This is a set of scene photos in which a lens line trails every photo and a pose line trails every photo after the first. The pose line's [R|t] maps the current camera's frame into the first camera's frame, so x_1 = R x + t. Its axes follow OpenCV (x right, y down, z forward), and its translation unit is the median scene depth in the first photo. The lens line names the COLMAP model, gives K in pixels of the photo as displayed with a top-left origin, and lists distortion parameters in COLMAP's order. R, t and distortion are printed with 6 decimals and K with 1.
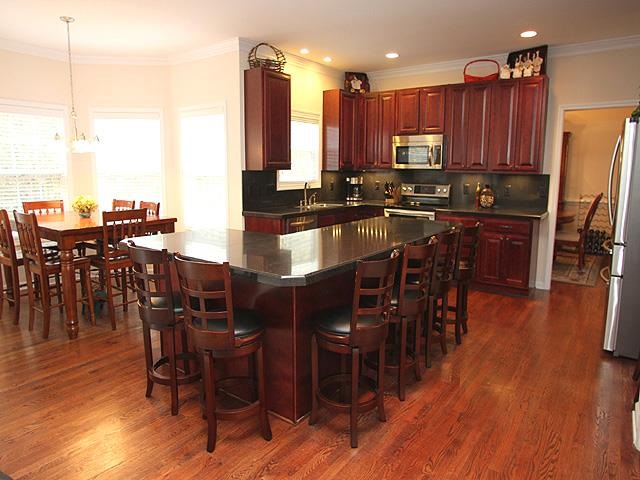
lens RADIAL K [[415.4, 0, 322.9], [0, 415.4, 235.2], [0, 0, 1]] dist [-0.046900, 0.002092]
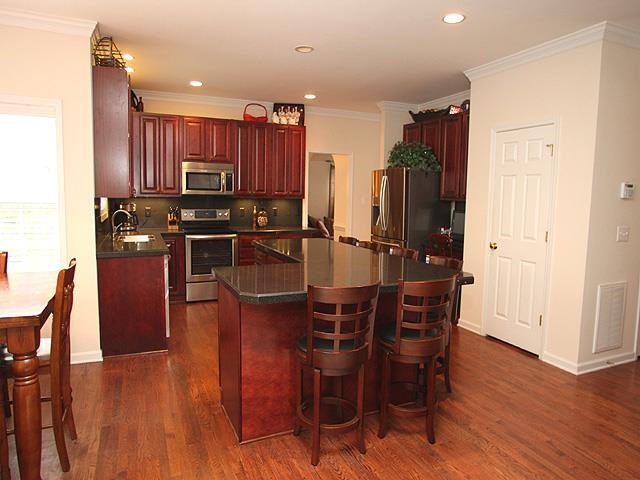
lens RADIAL K [[415.4, 0, 323.6], [0, 415.4, 239.1], [0, 0, 1]] dist [-0.046900, 0.002092]
pose [[0.498470, -0.089122, 0.862314, -0.570745], [0.127327, 0.991441, 0.028865, -0.045088], [-0.857506, 0.095407, 0.505551, 0.250636]]
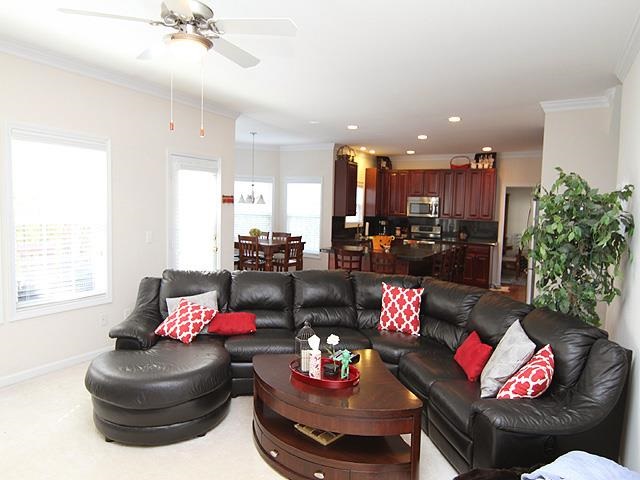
lens RADIAL K [[415.4, 0, 317.7], [0, 415.4, 240.2], [0, 0, 1]] dist [-0.046900, 0.002092]
pose [[0.995412, 0.019273, 0.093718, -0.374256], [-0.011716, 0.996684, -0.080527, 0.079270], [-0.094959, 0.079060, 0.992337, -0.659893]]
